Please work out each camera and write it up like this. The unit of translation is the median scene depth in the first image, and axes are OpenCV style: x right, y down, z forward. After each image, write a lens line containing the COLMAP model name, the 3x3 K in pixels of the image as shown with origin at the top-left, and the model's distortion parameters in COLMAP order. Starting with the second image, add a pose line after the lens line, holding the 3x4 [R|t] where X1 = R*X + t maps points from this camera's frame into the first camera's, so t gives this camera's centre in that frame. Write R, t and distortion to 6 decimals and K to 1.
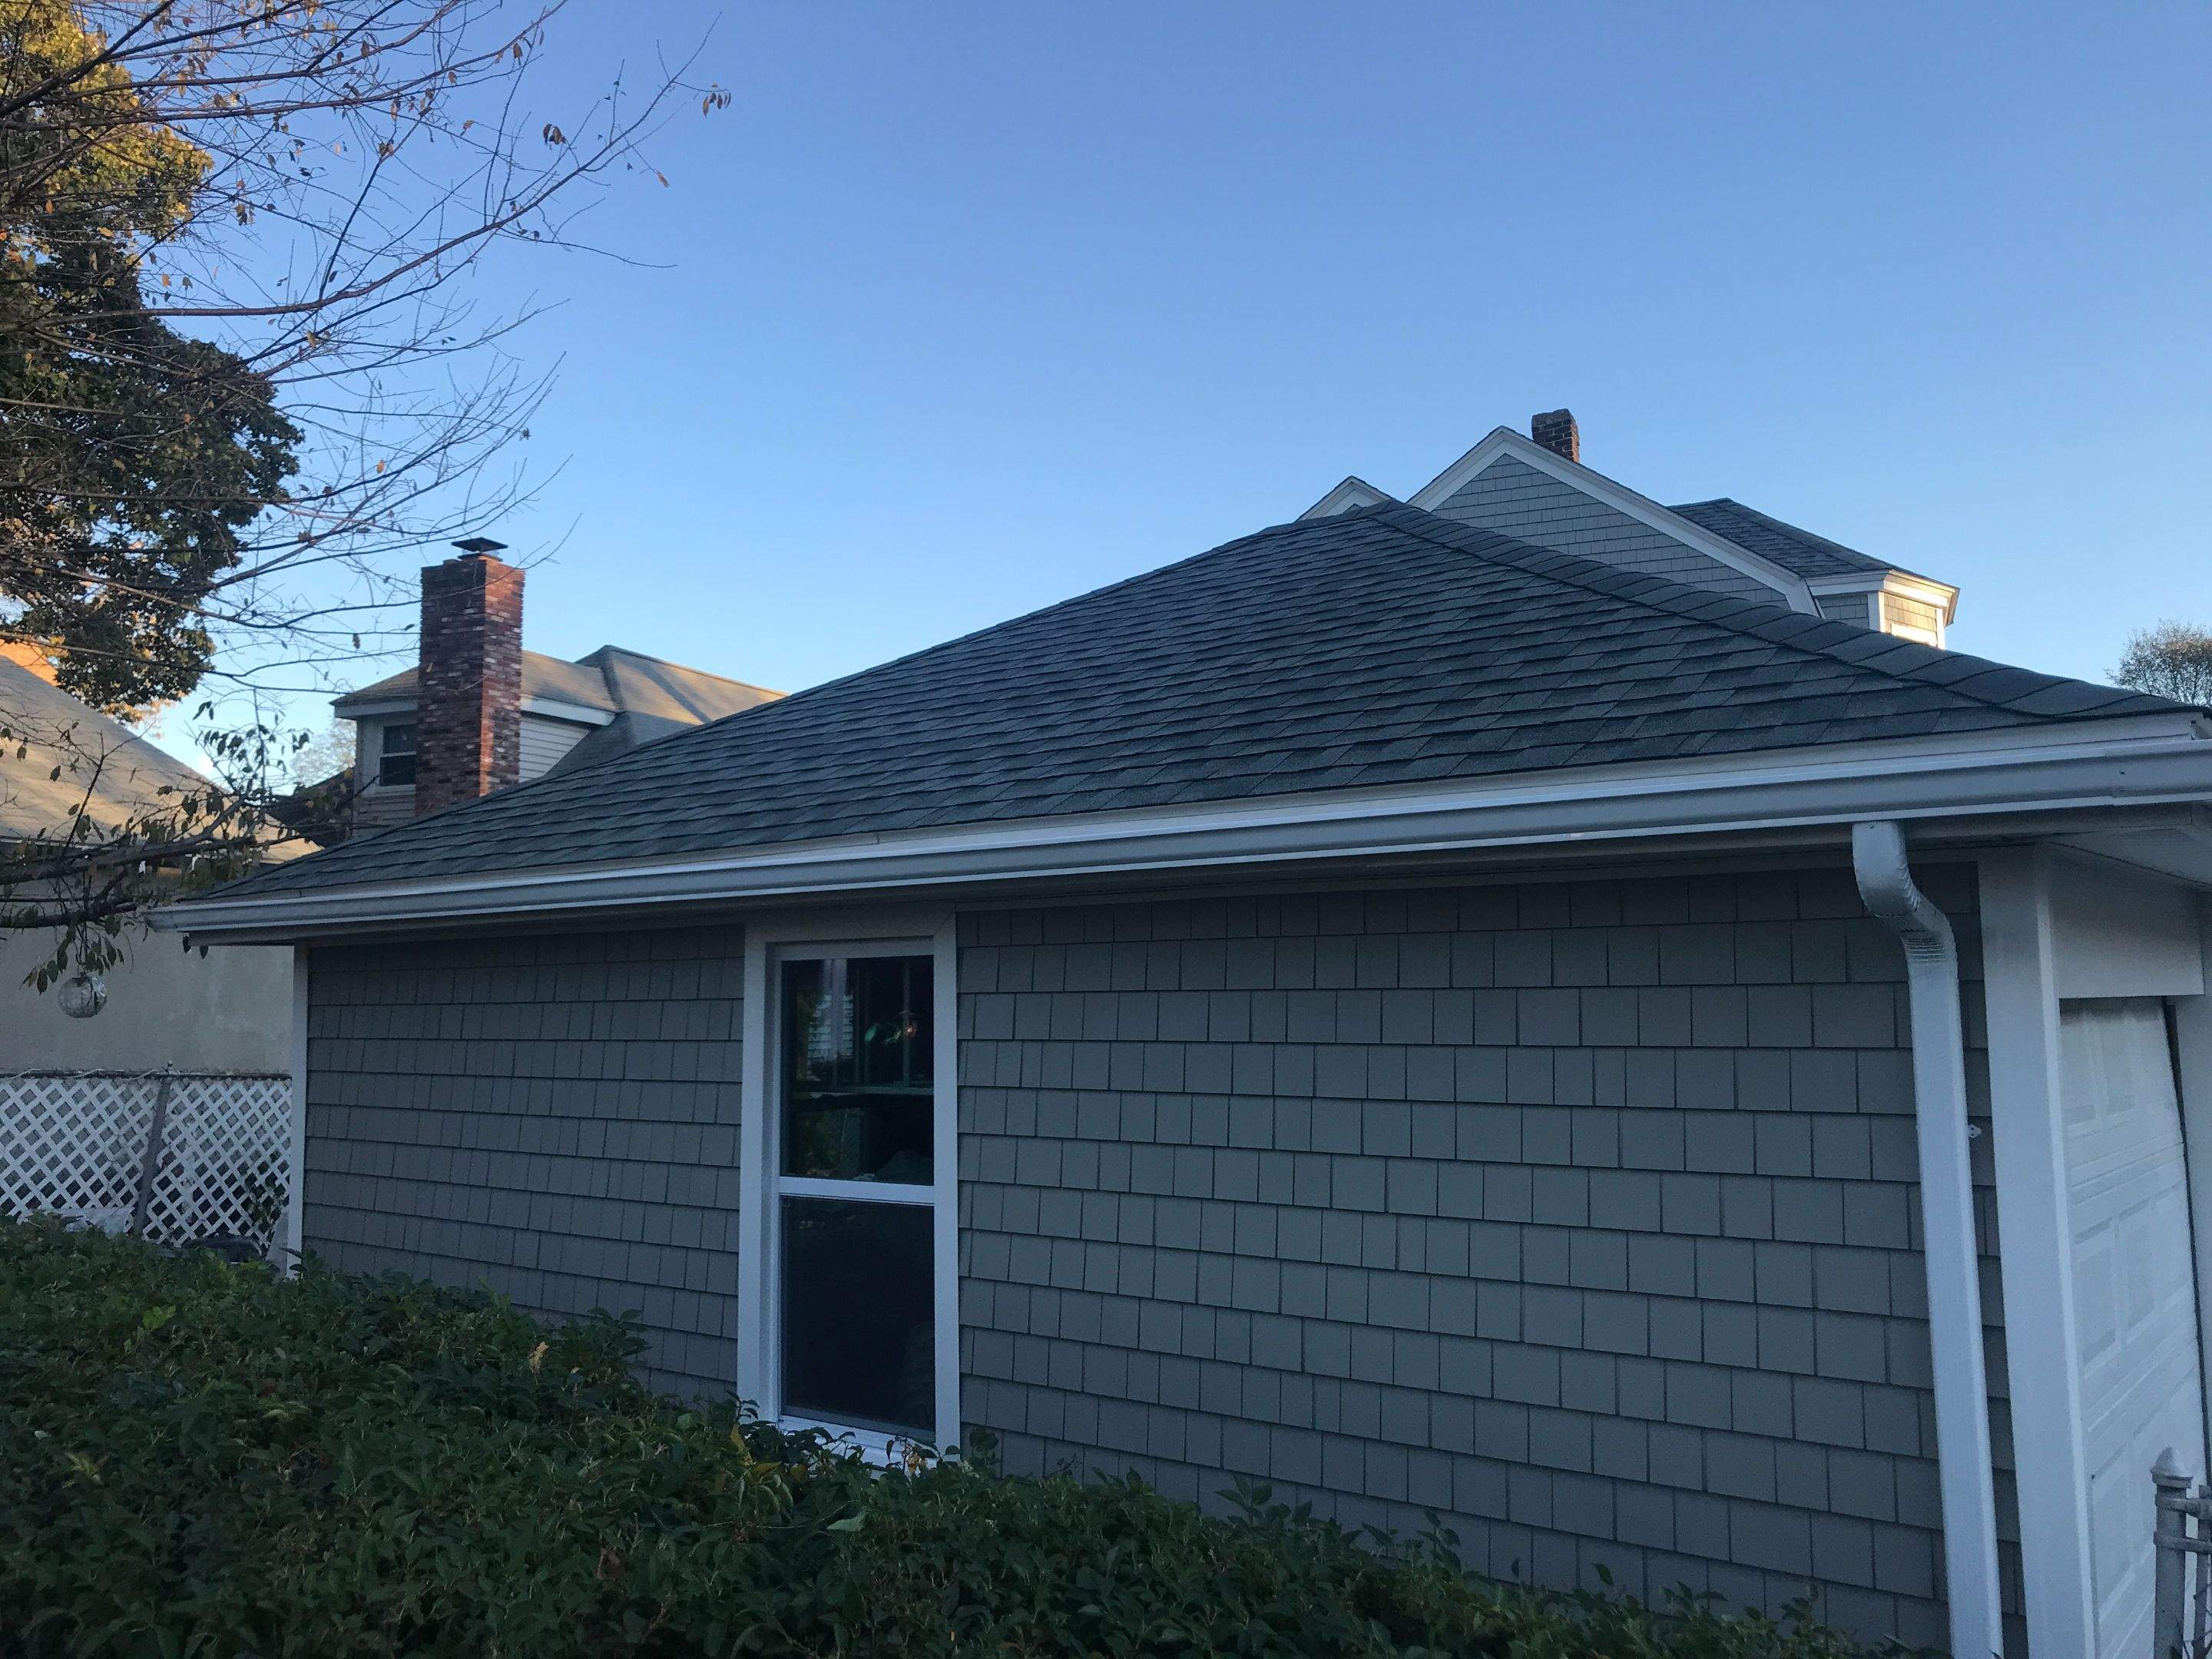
lens RADIAL K [[1915.5, 0, 1103.8], [0, 1915.5, 822.4], [0, 0, 1]] dist [0.084166, -0.006973]
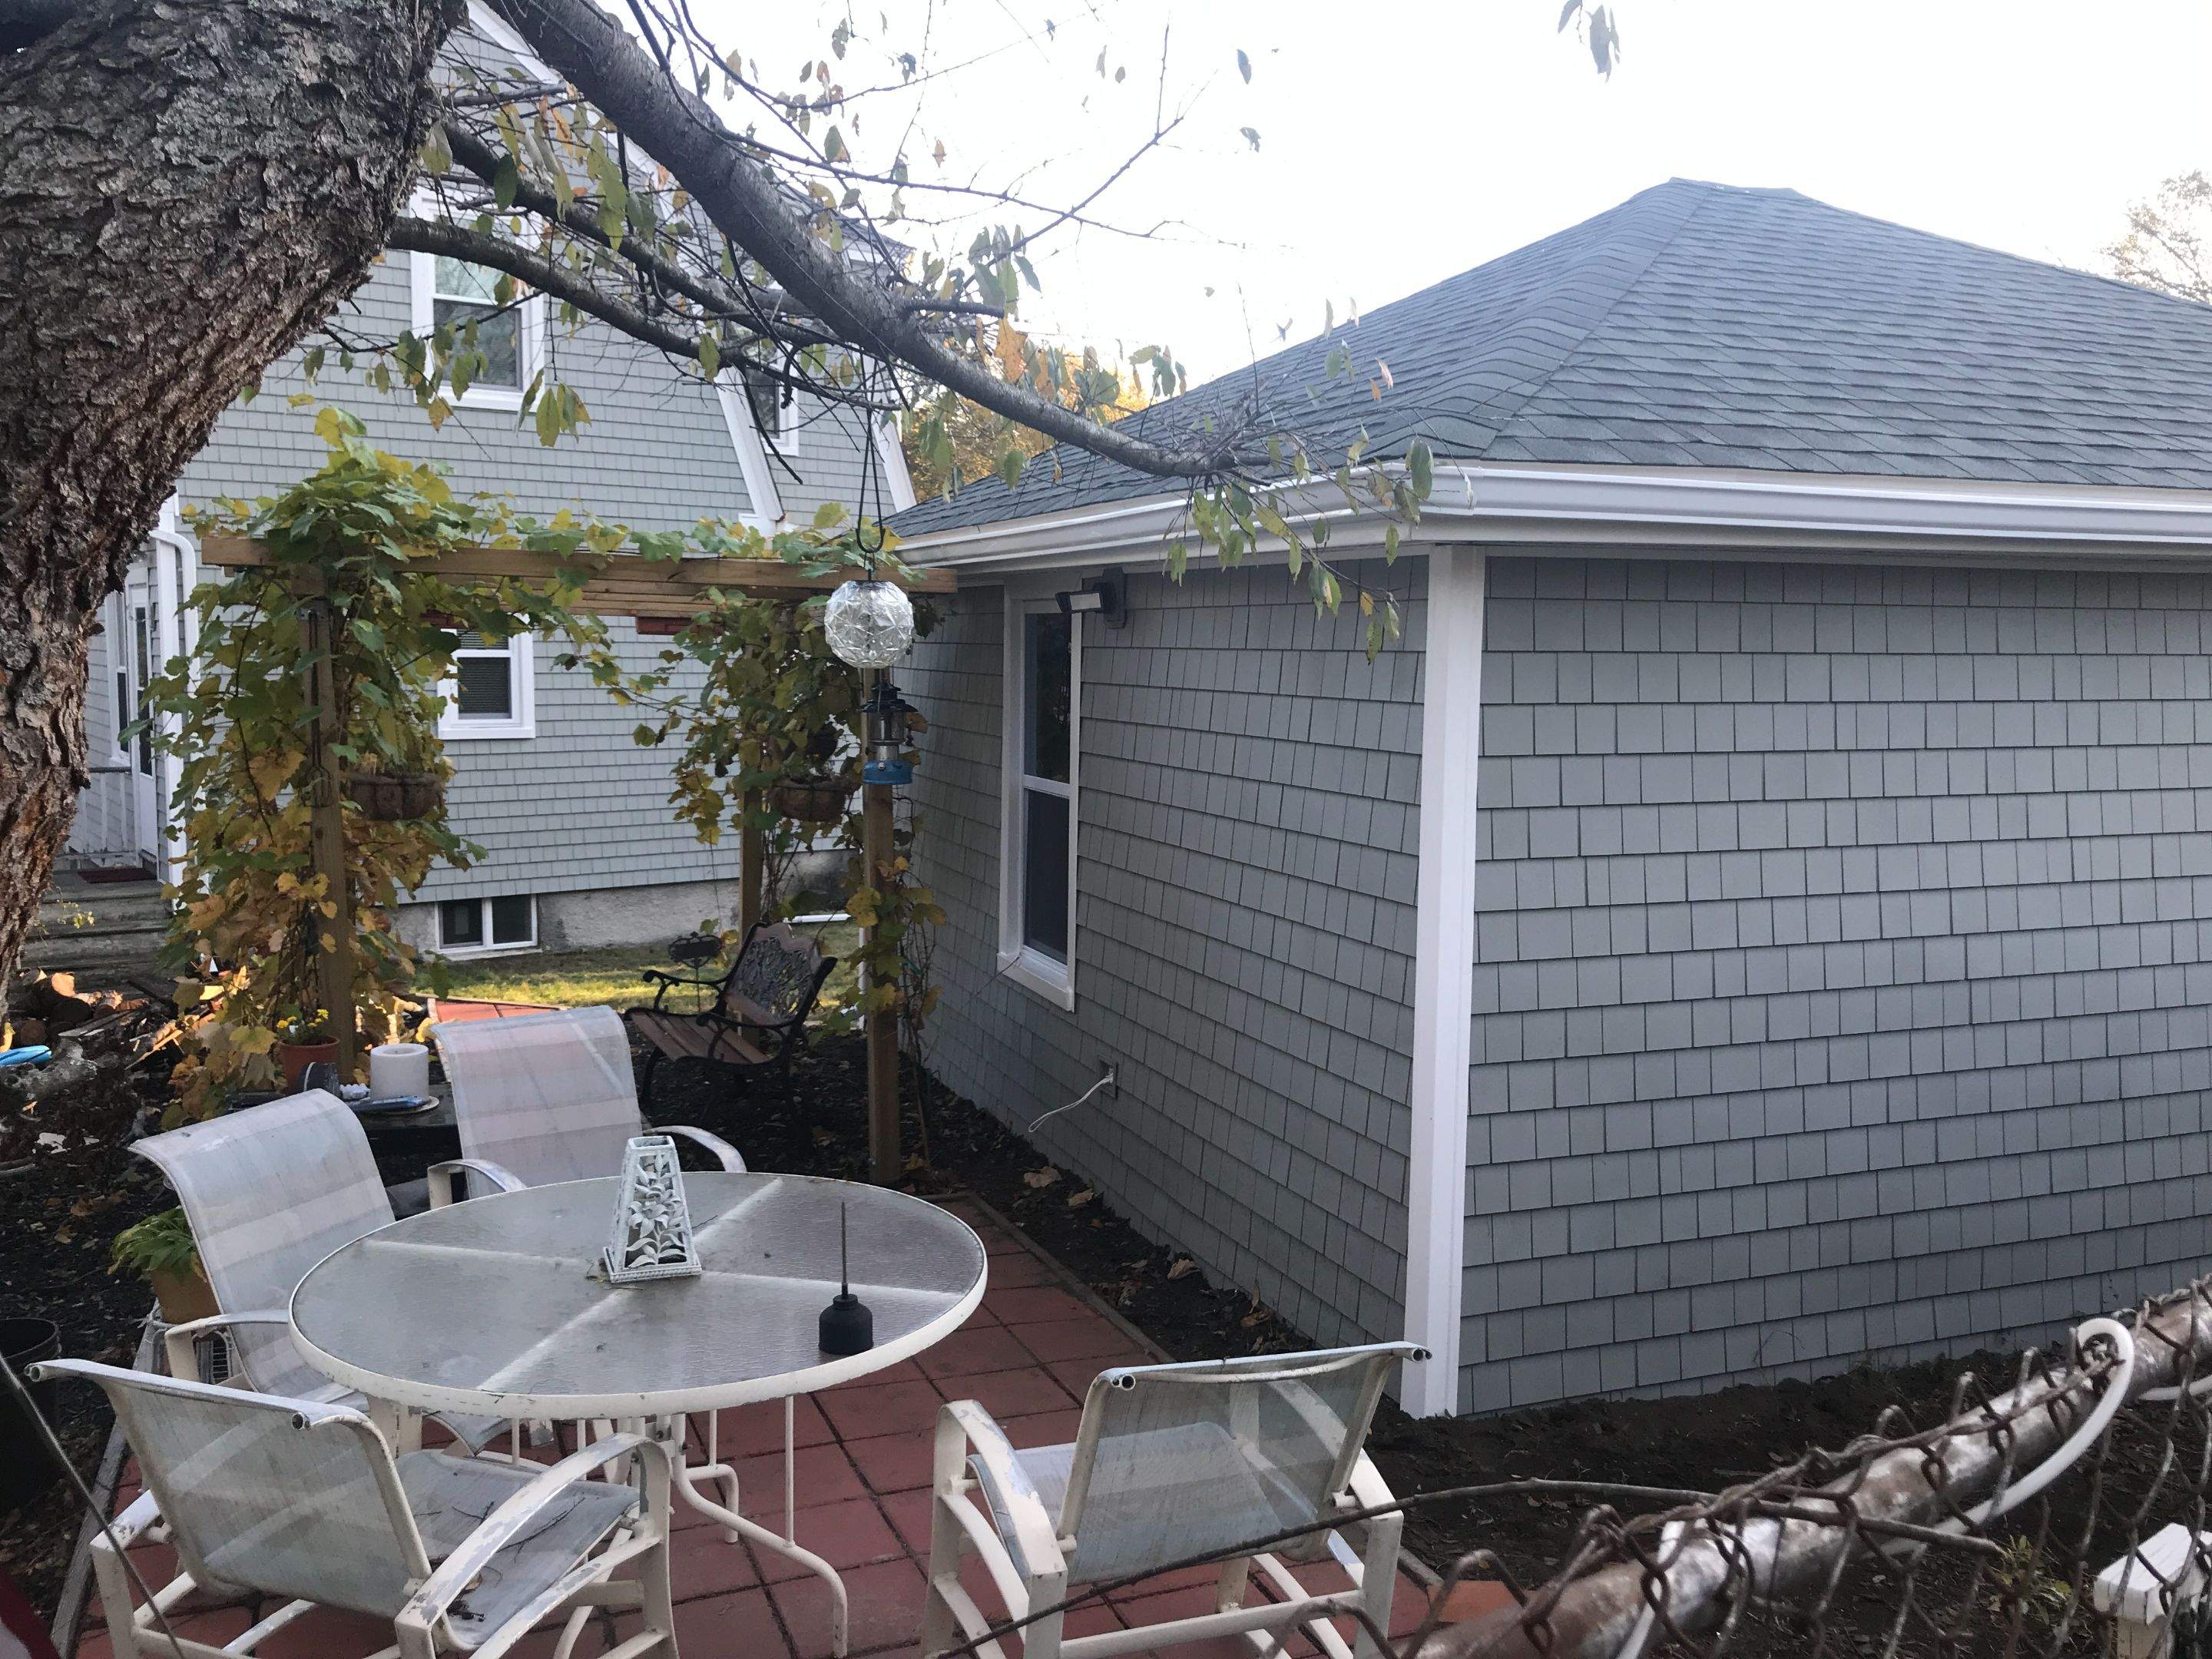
lens RADIAL K [[1813.3, 0, 1095.9], [0, 1813.3, 831.5], [0, 0, 1]] dist [0.029357, -0.045762]
pose [[0.506209, -0.068486, 0.859688, -1.043485], [-0.088901, 0.987387, 0.131006, 0.092243], [-0.857817, -0.142744, 0.493735, 0.864646]]
